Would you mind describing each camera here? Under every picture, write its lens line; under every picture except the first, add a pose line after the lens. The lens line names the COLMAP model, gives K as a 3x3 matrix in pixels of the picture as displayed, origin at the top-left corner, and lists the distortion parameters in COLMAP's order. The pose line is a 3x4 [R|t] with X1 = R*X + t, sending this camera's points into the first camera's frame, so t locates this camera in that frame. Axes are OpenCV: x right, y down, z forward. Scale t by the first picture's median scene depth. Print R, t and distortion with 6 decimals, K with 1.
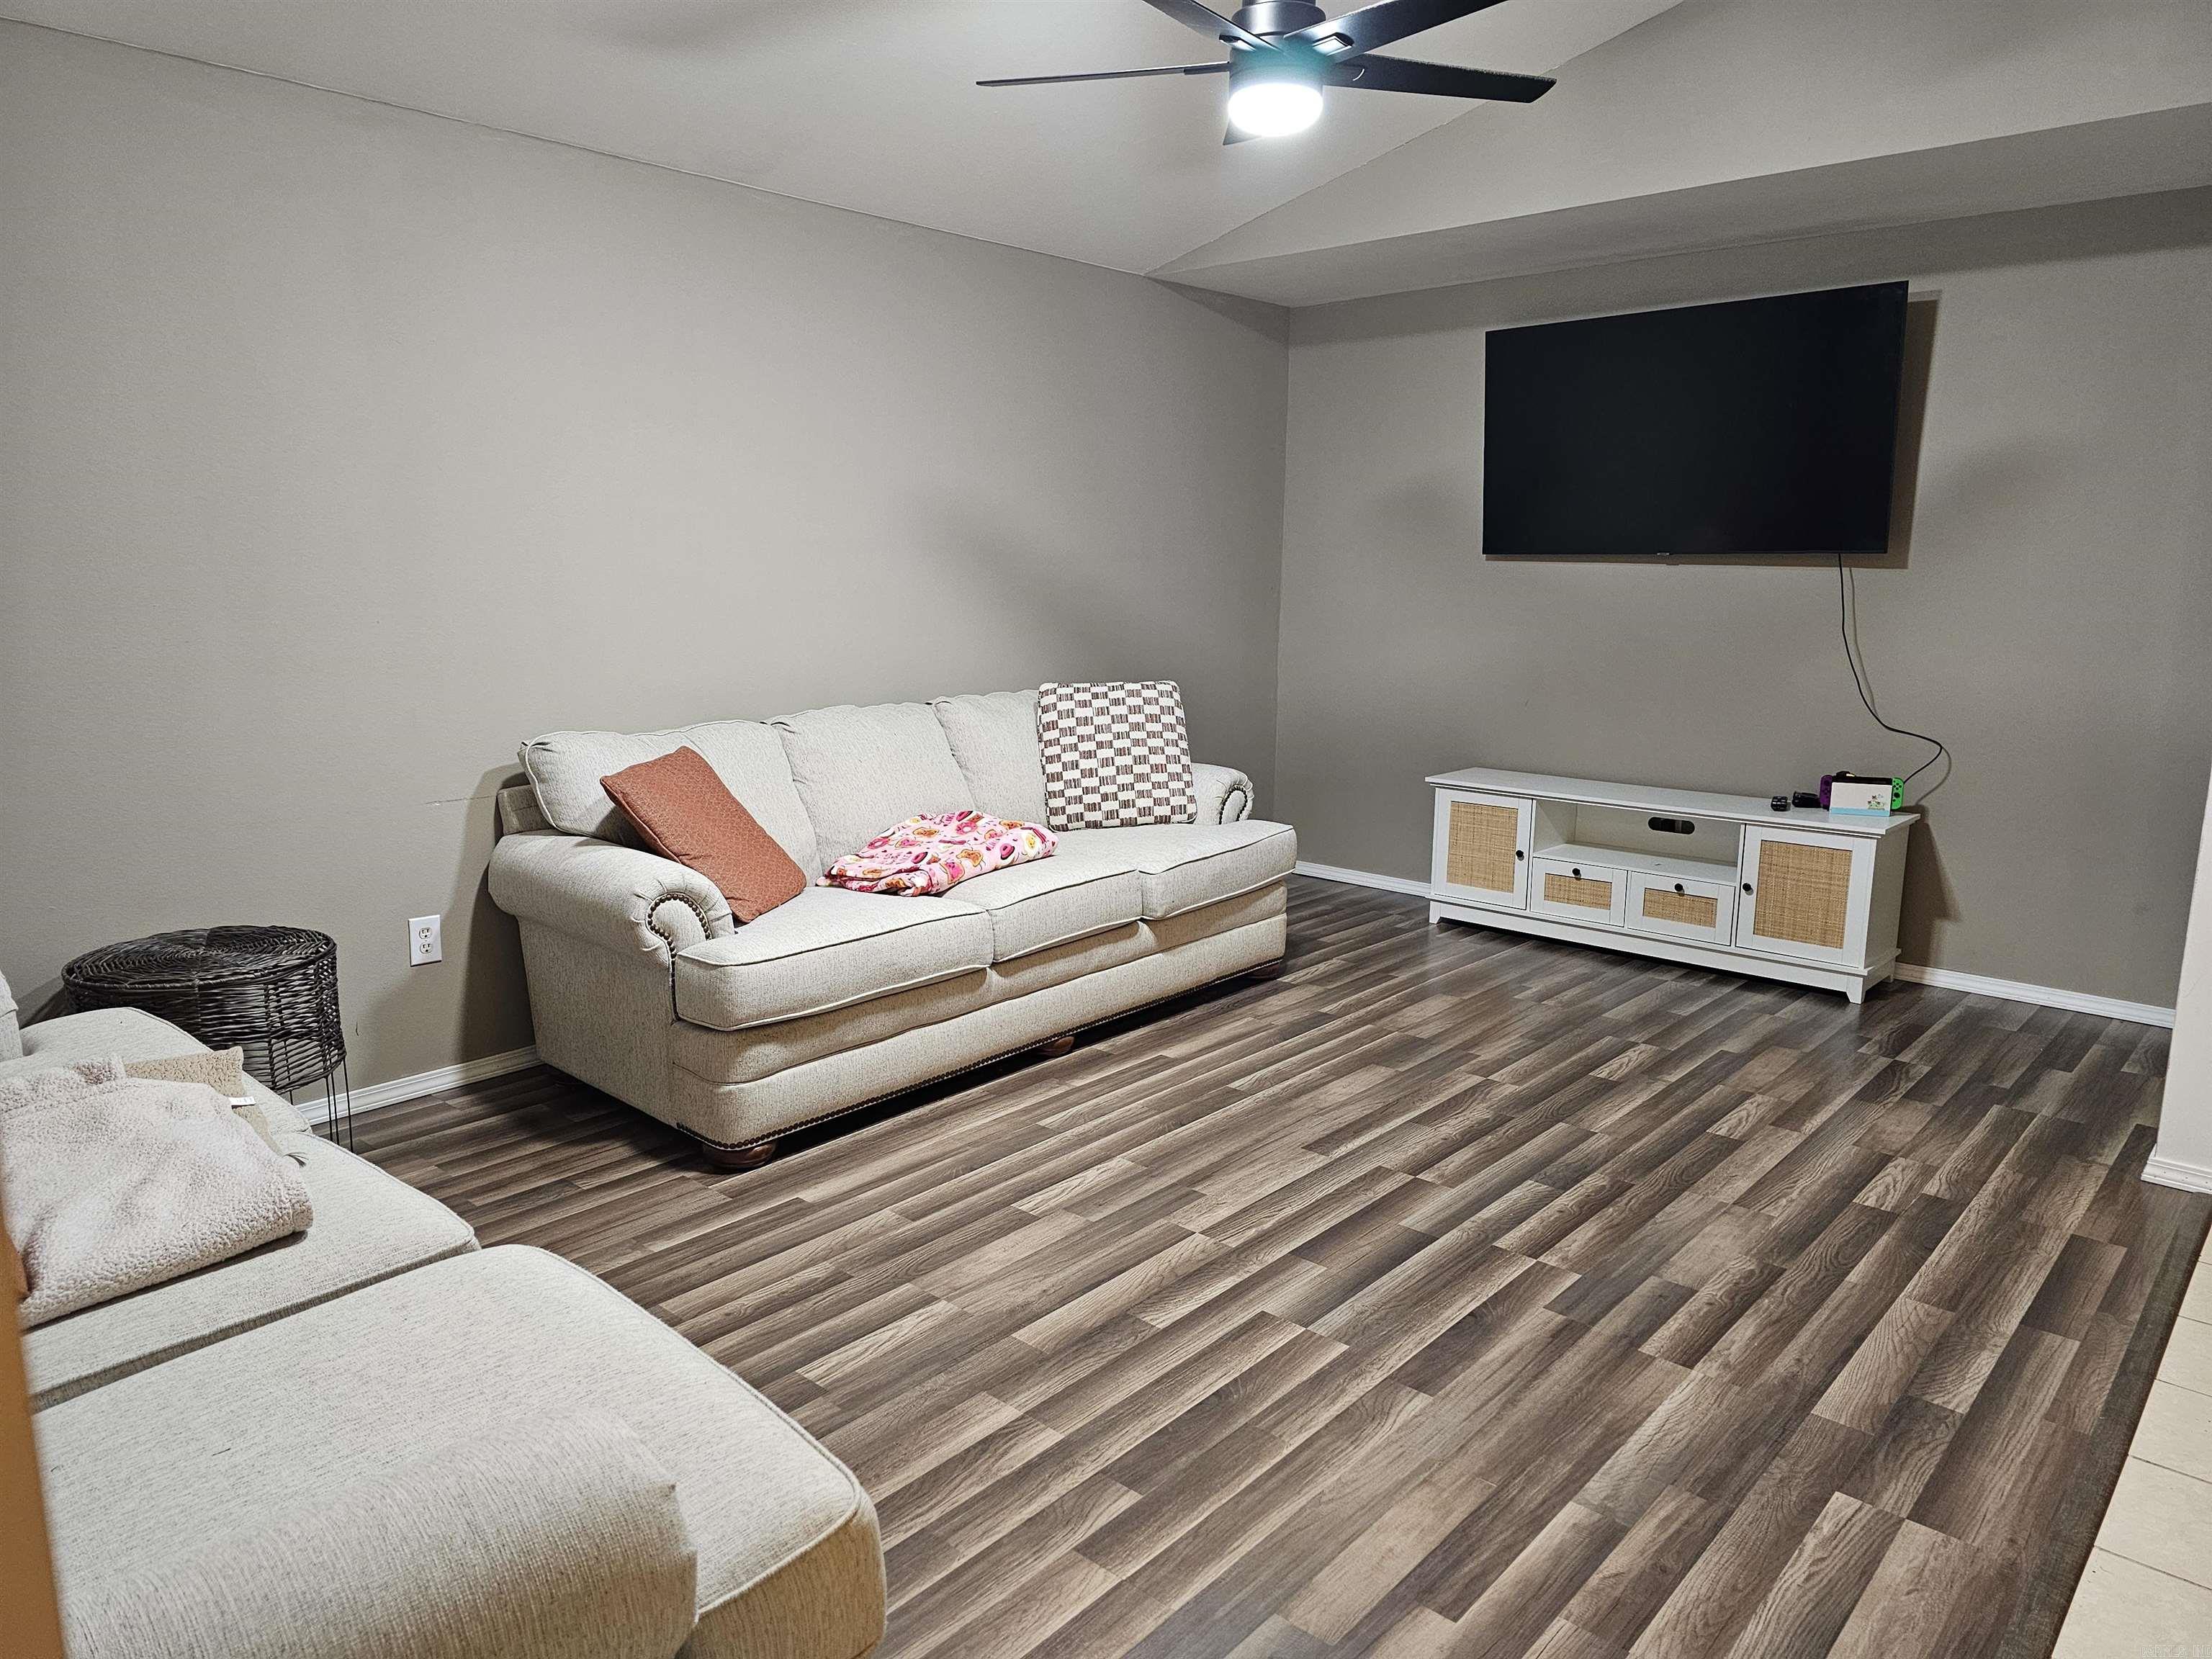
lens RADIAL K [[1486.4, 0, 1087.8], [0, 1486.4, 823.7], [0, 0, 1]] dist [0.069510, -0.049930]
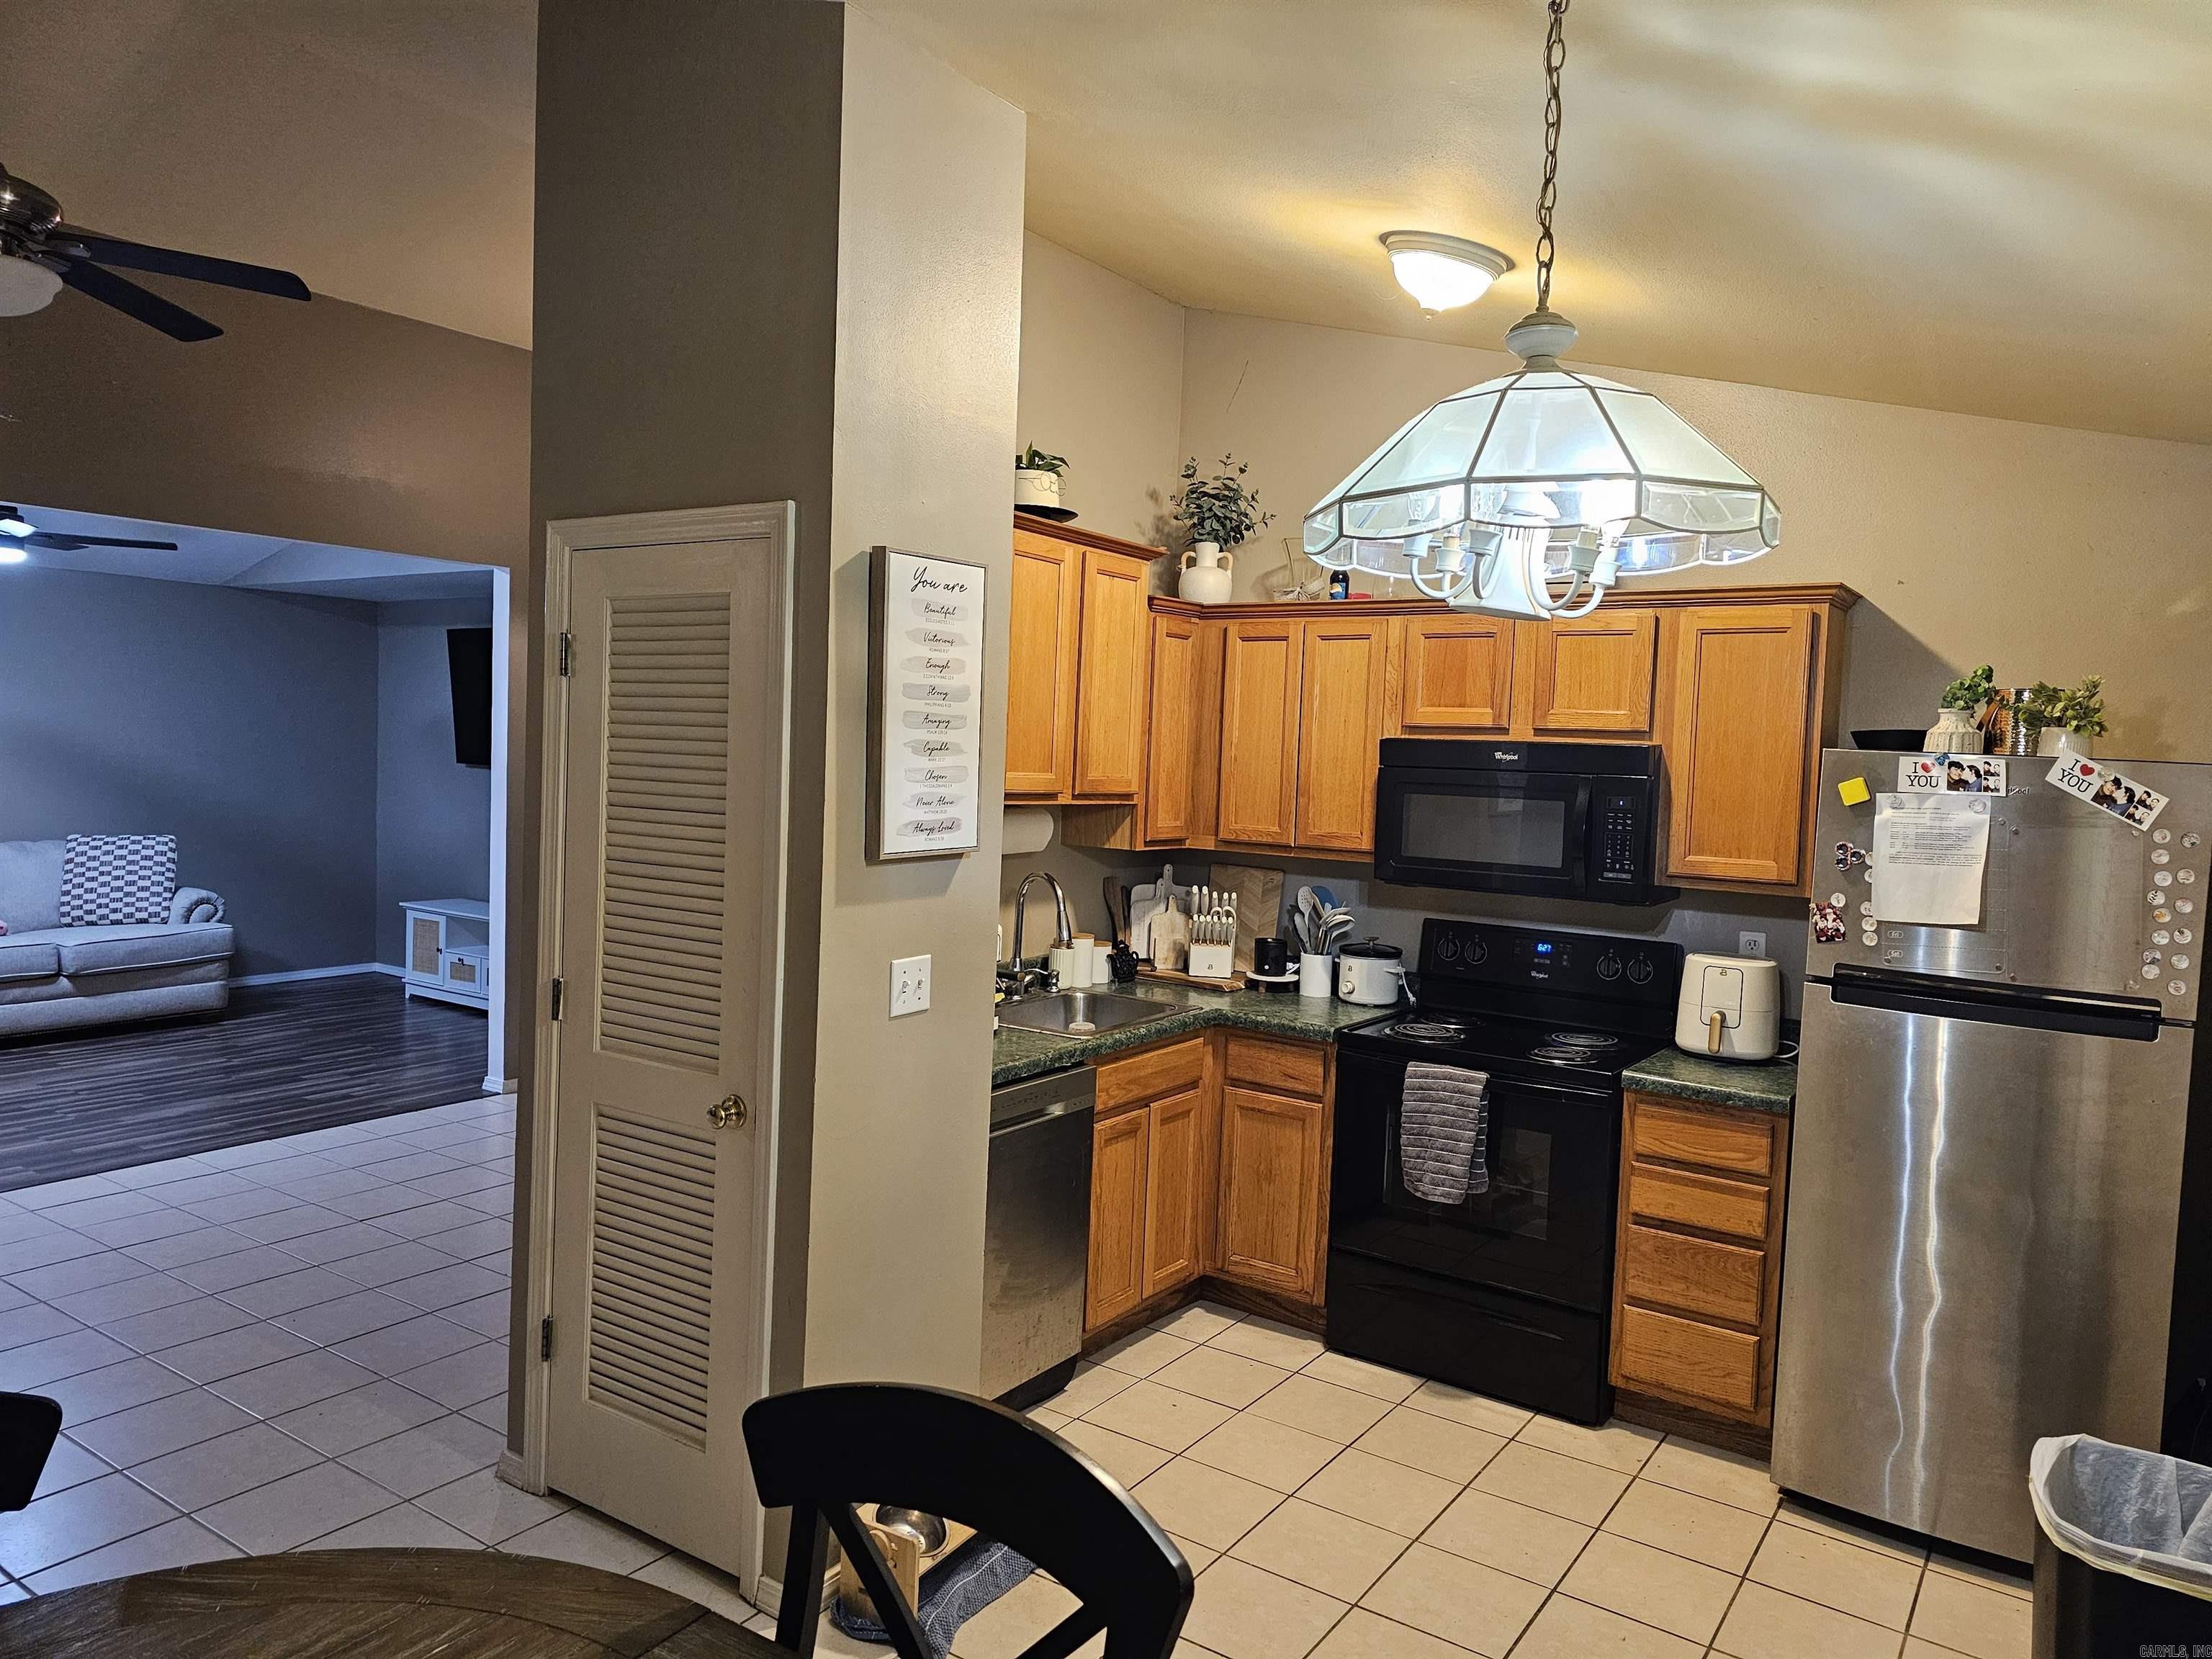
lens RADIAL K [[1486.4, 0, 1109.7], [0, 1486.4, 825.1], [0, 0, 1]] dist [0.069510, -0.049930]
pose [[0.990435, 0.022853, 0.136073, 0.912567], [-0.006026, 0.992411, -0.122815, 0.094891], [-0.137847, 0.120820, 0.983057, -0.808269]]
